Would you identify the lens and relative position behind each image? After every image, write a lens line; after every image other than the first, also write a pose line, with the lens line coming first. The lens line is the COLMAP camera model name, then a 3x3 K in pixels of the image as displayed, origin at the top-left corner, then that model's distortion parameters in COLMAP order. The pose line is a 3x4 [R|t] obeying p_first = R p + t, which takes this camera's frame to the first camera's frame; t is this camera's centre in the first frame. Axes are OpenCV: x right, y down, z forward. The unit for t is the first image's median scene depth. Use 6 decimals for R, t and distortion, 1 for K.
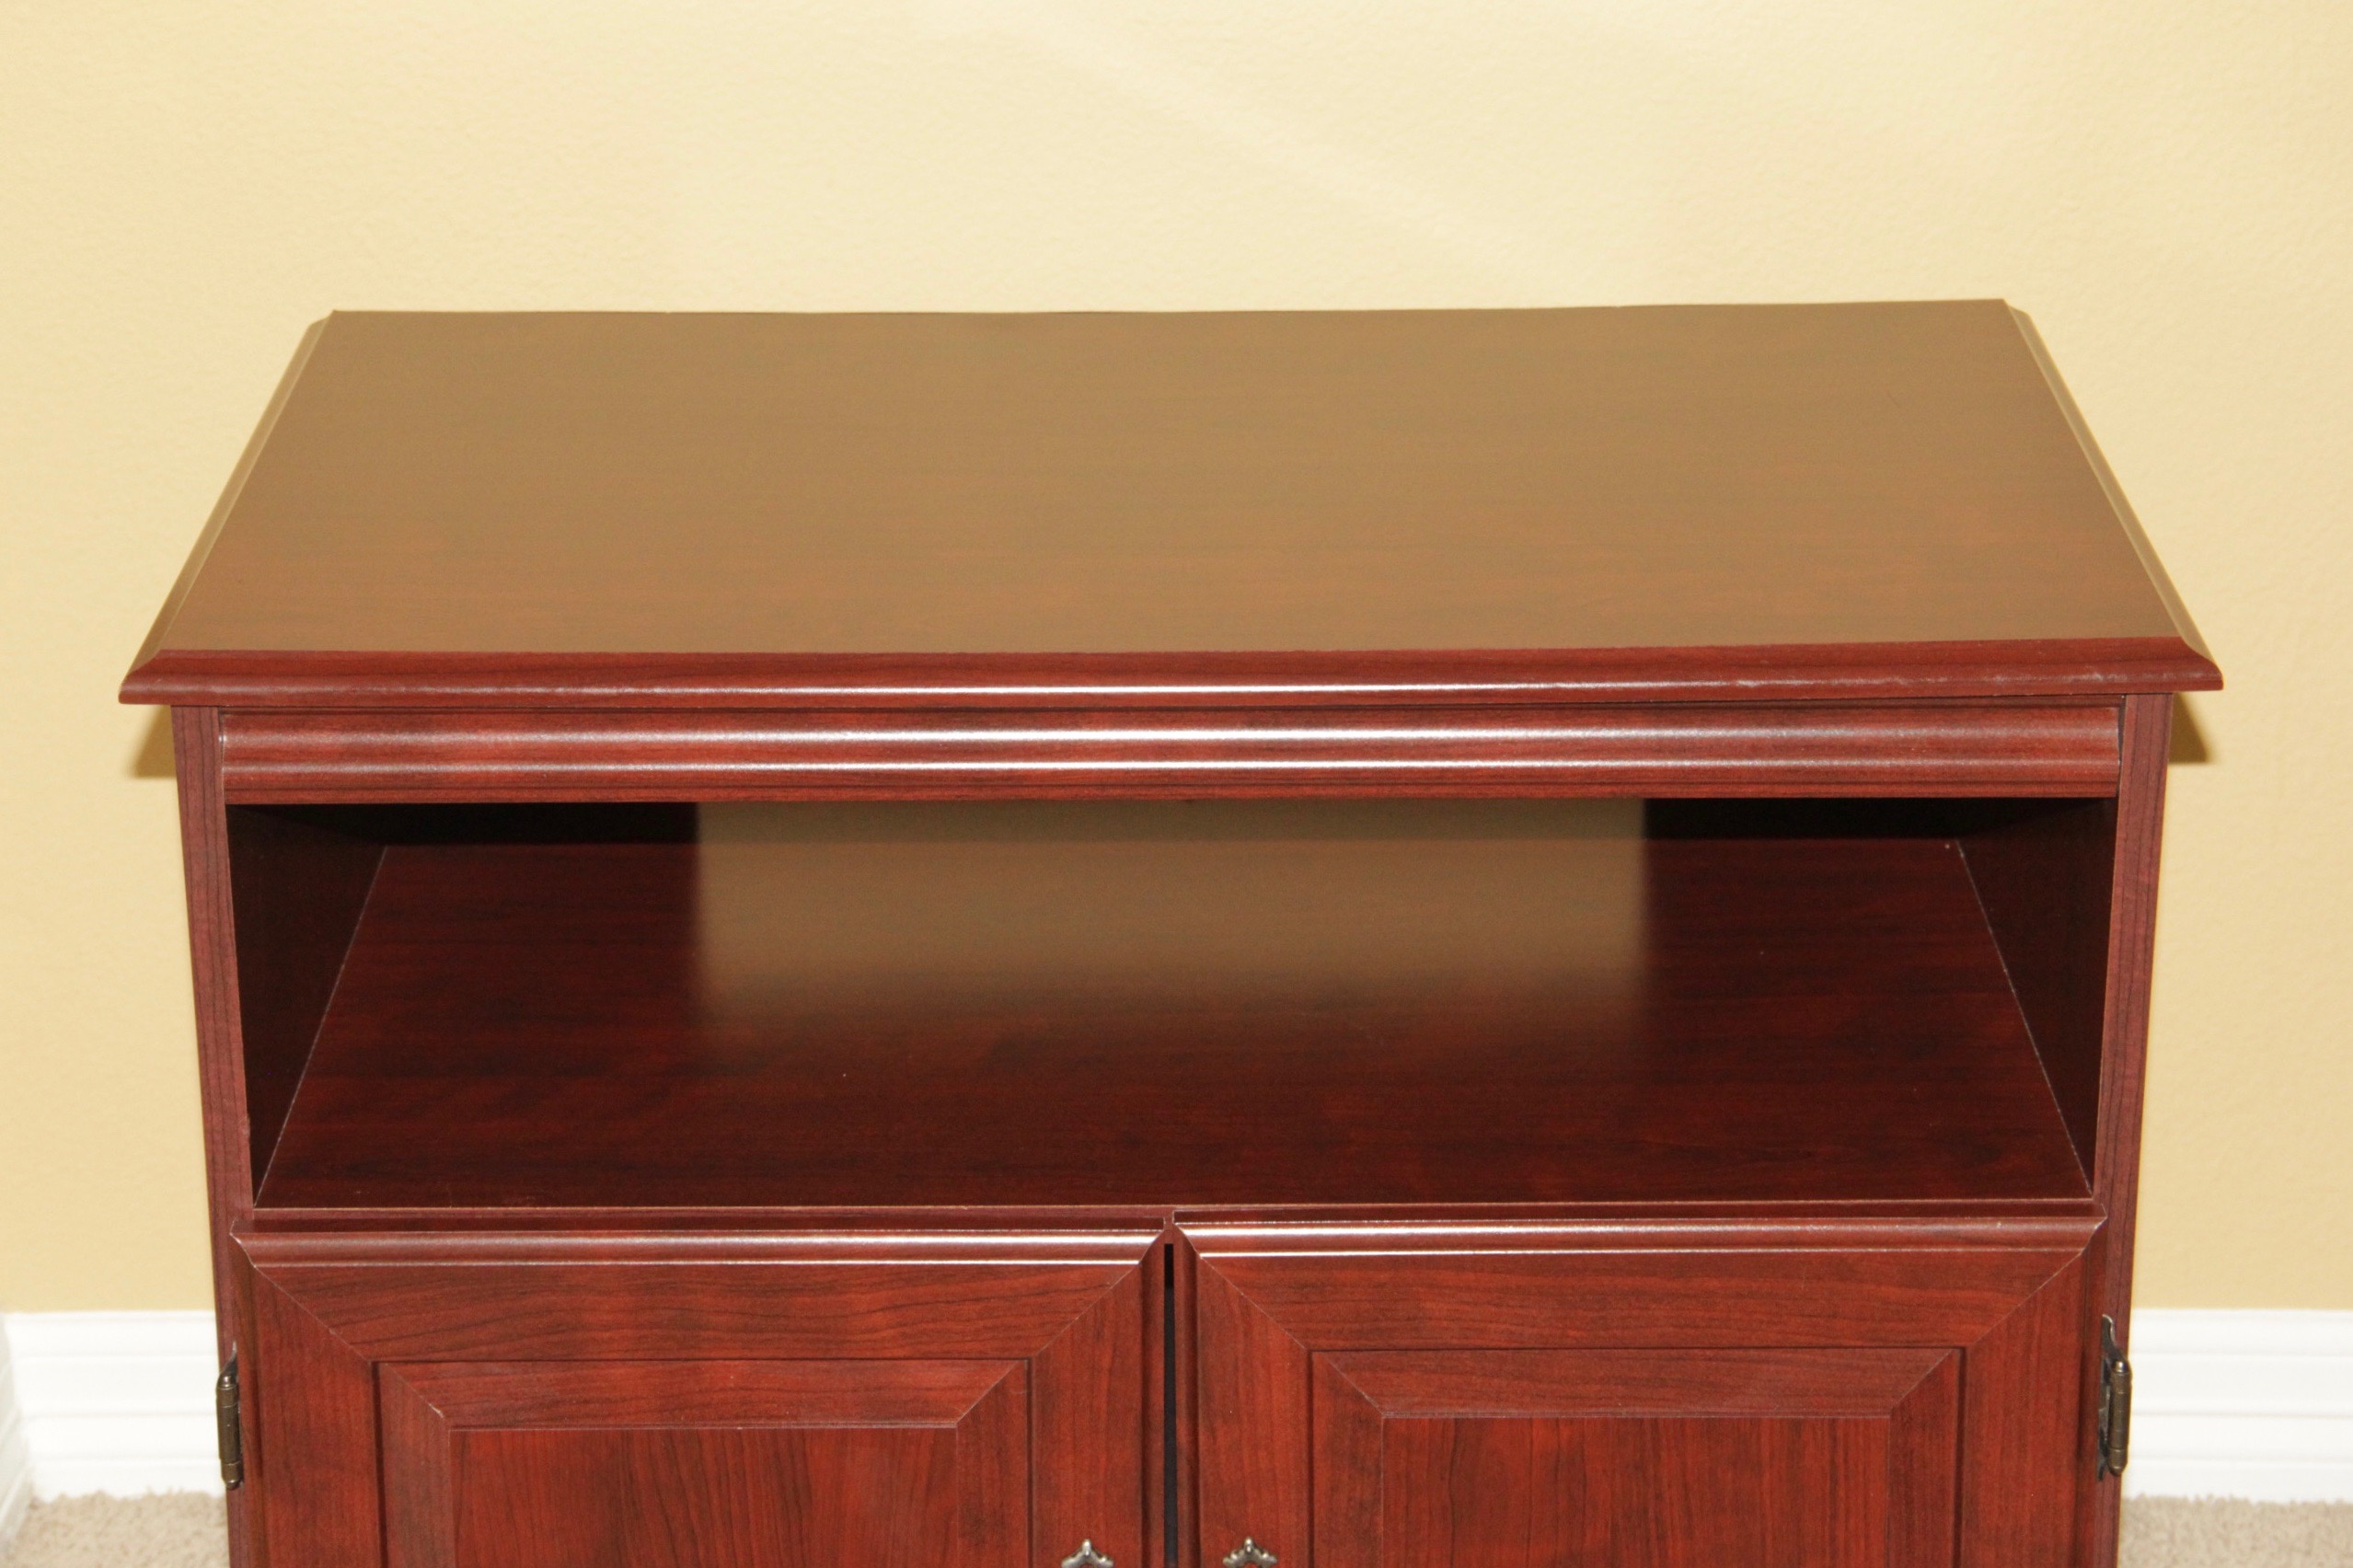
lens RADIAL K [[5458.8, 0, 1163.8], [0, 5458.8, 777.9], [0, 0, 1]] dist [0.356818, 0.730959]
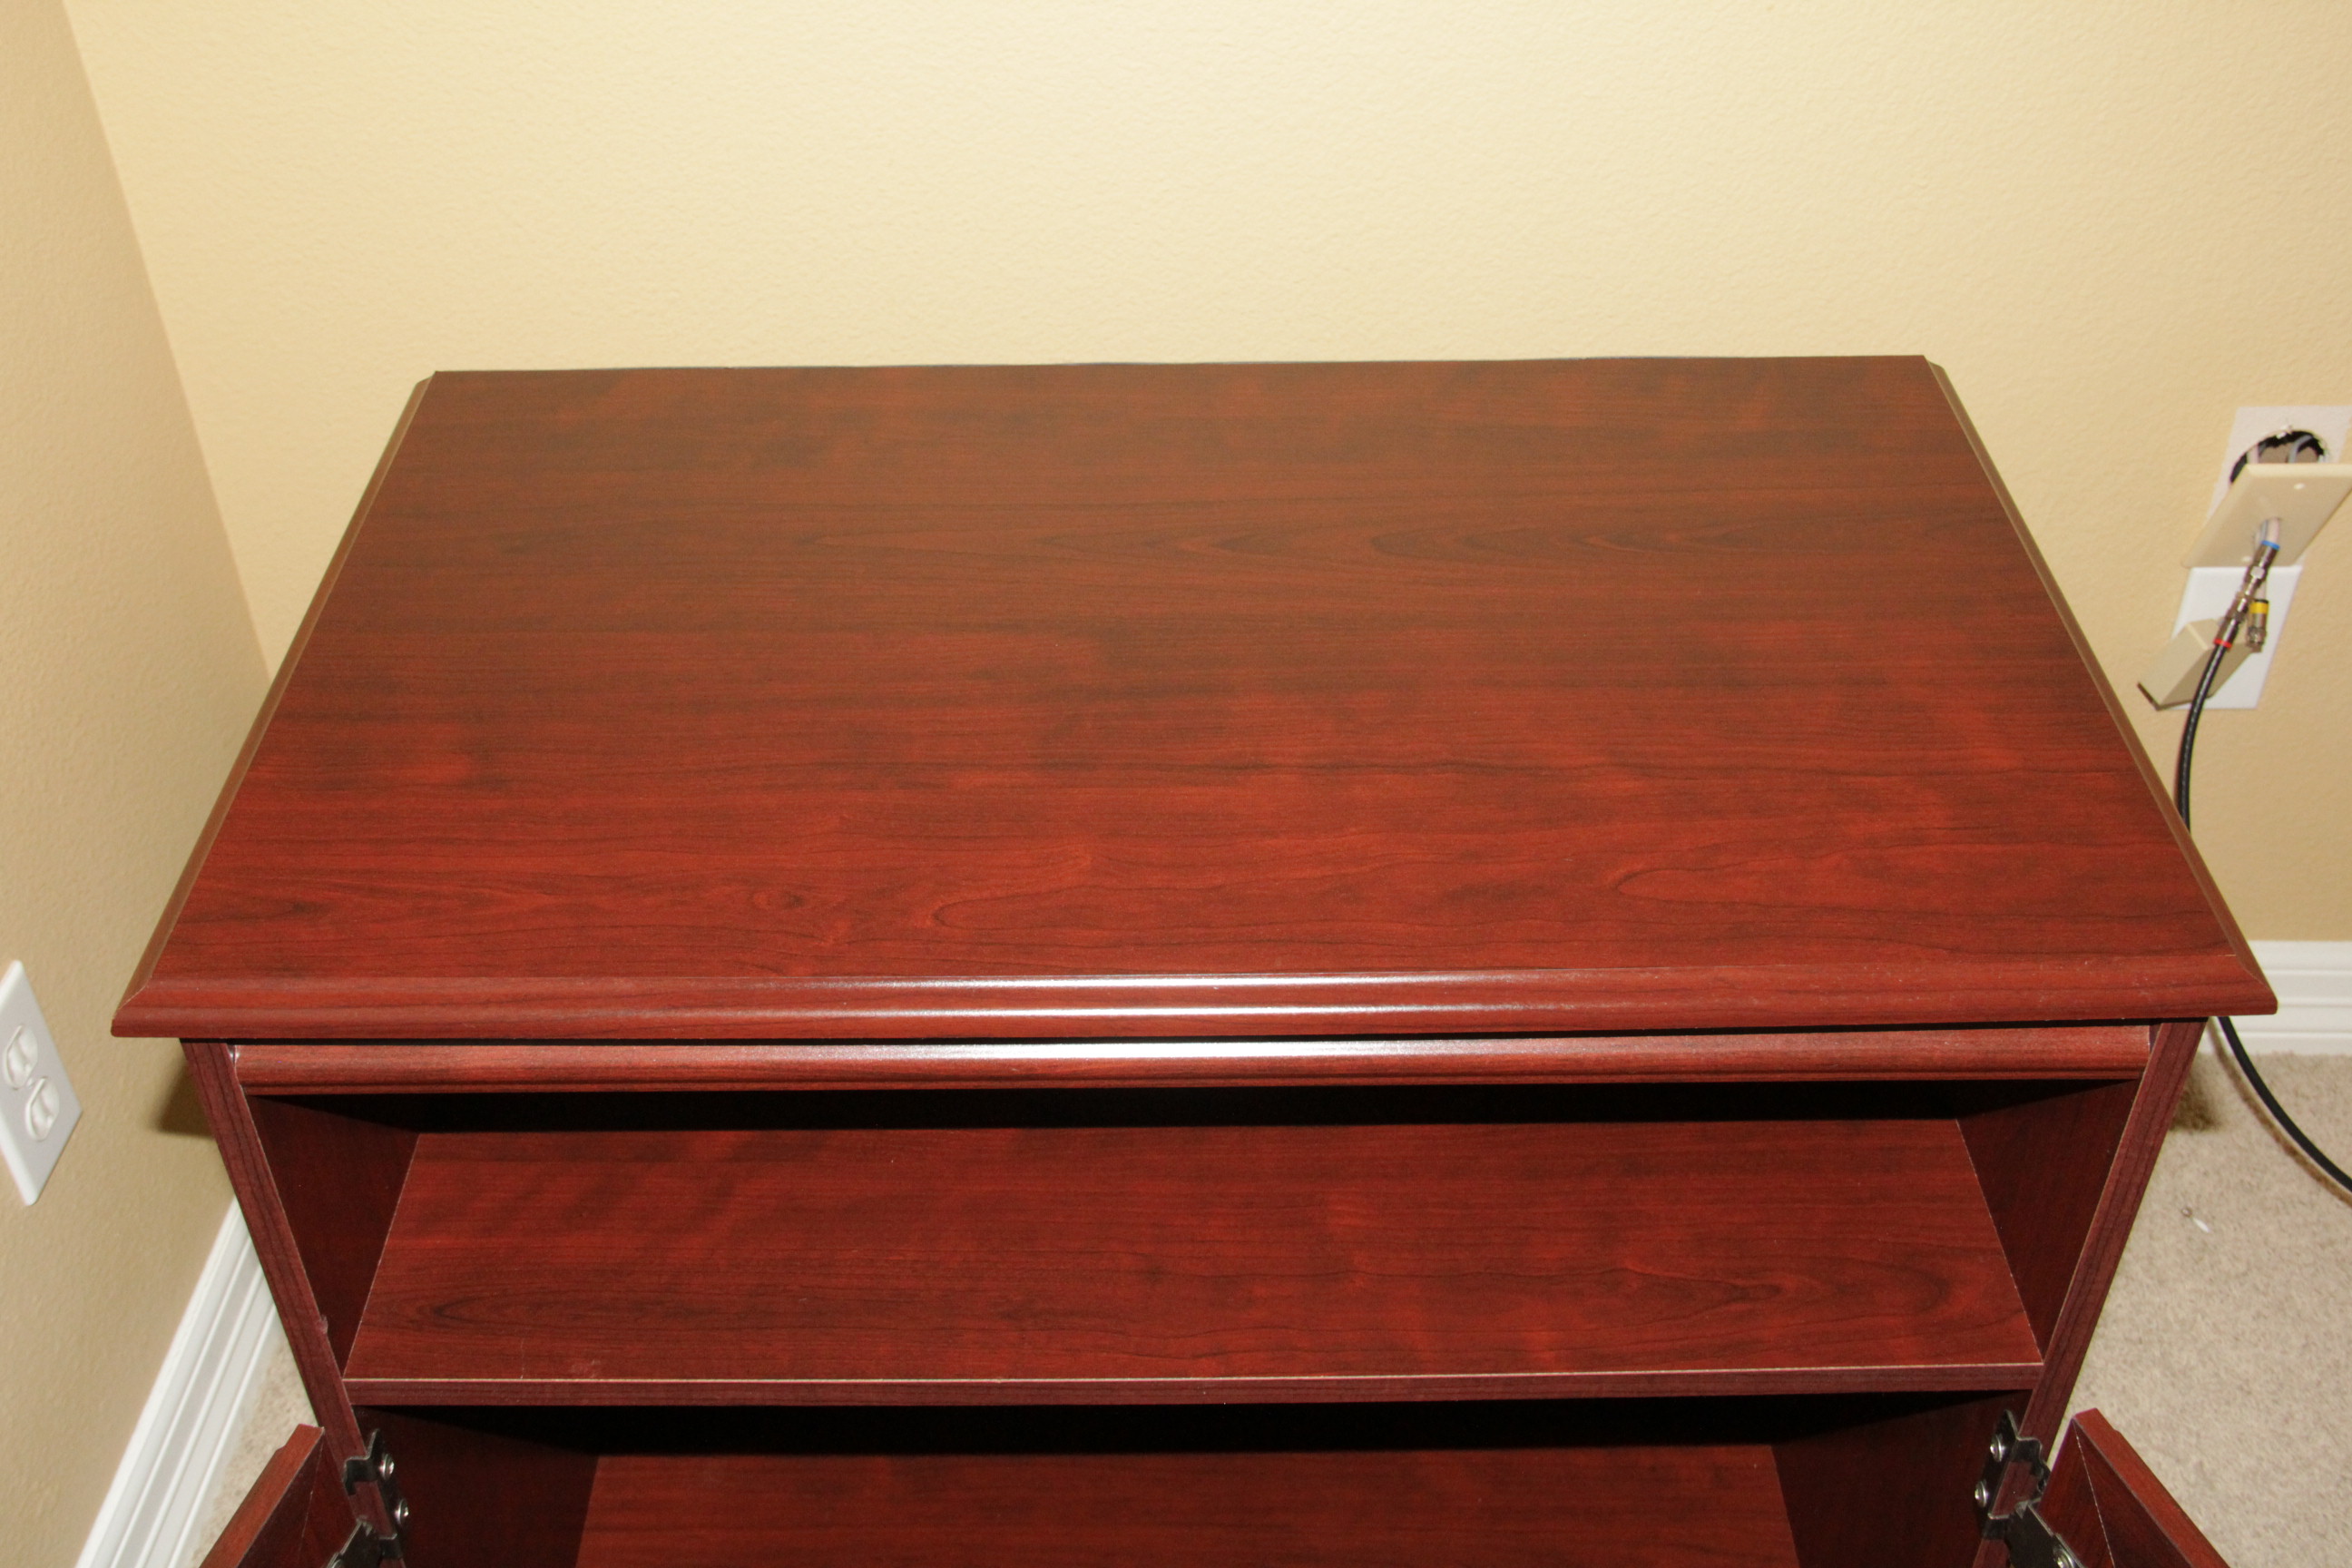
lens RADIAL K [[2477.3, 0, 1163.3], [0, 2477.3, 783.2], [0, 0, 1]] dist [-0.080969, 0.181845]
pose [[0.999981, -0.005590, 0.002654, -0.004180], [0.004571, 0.956382, 0.292082, -0.149940], [-0.004171, -0.292064, 0.956390, 0.496689]]
